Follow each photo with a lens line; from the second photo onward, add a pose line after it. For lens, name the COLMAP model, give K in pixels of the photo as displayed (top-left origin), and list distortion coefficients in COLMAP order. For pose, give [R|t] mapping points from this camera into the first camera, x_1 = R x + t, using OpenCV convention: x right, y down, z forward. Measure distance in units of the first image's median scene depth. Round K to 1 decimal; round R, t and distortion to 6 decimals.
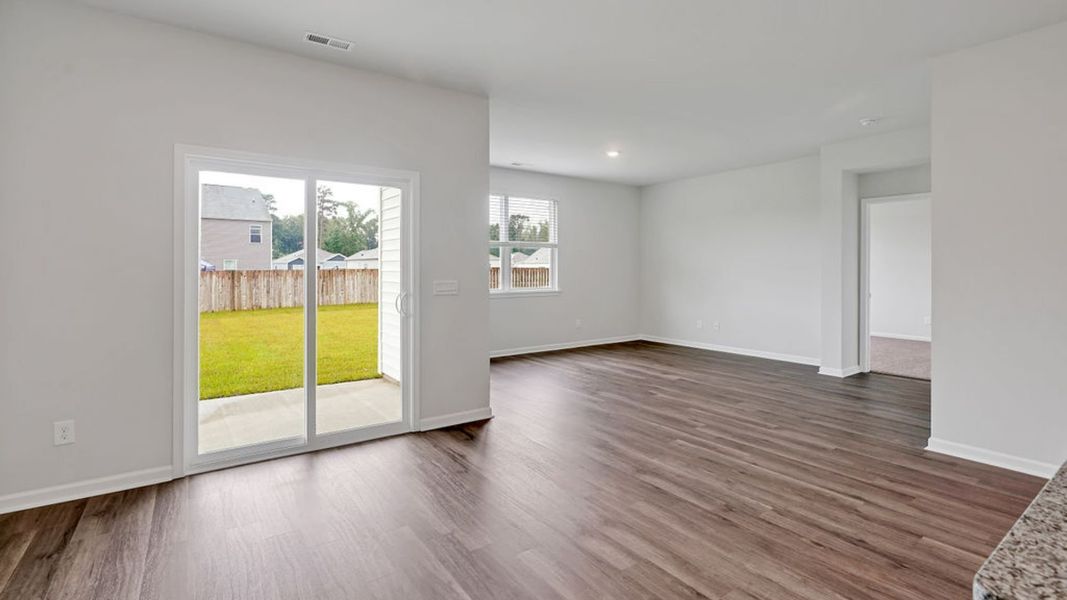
lens RADIAL K [[487.9, 0, 543.9], [0, 487.9, 269.2], [0, 0, 1]] dist [-0.016512, 0.003059]
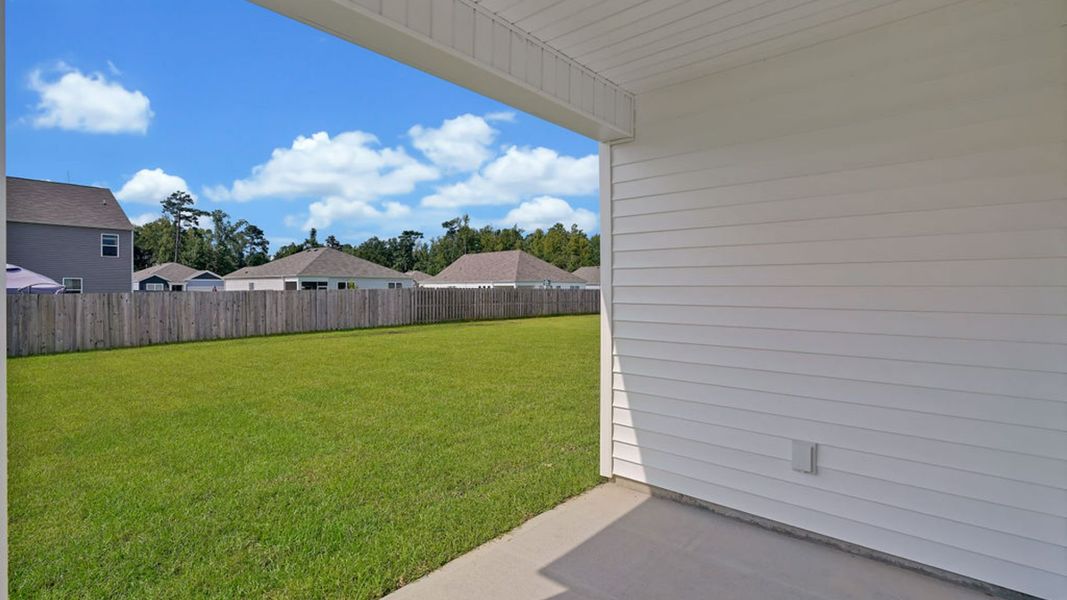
lens RADIAL K [[487.9, 0, 527.1], [0, 487.9, 293.5], [0, 0, 1]] dist [-0.016512, 0.003059]
pose [[0.975999, -0.002449, 0.217763, -0.054473], [0.000060, 0.999940, 0.010977, -0.001487], [-0.217777, -0.010700, 0.975940, 0.043166]]
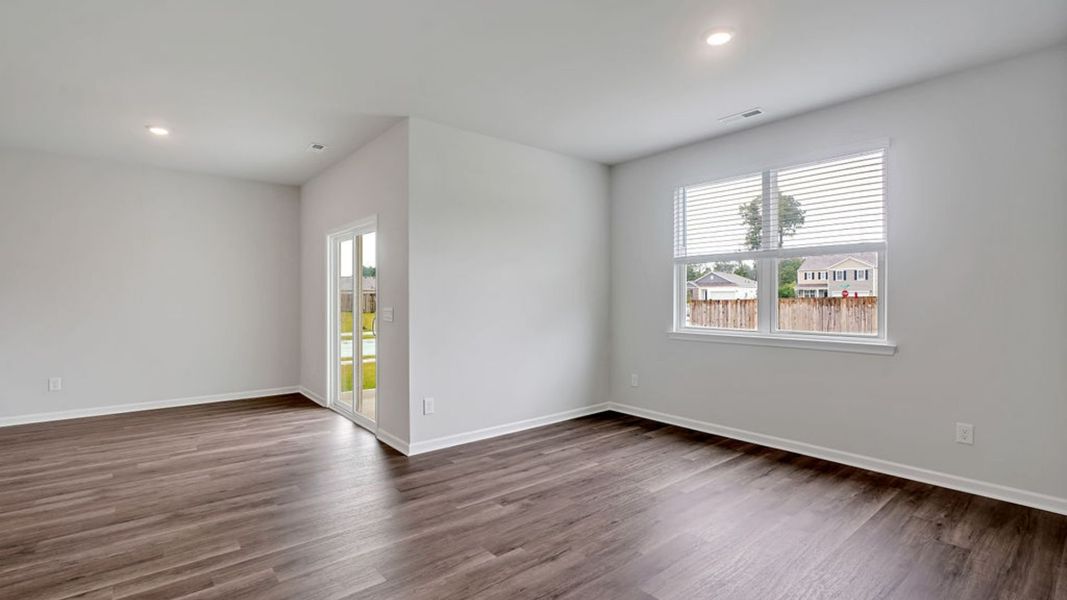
lens RADIAL K [[487.9, 0, 537.5], [0, 487.9, 302.1], [0, 0, 1]] dist [-0.016512, 0.003059]
pose [[0.067208, 0.008106, -0.997706, 0.610188], [0.003236, 0.999960, 0.008342, 0.001896], [0.997734, -0.003789, 0.067179, 0.858980]]
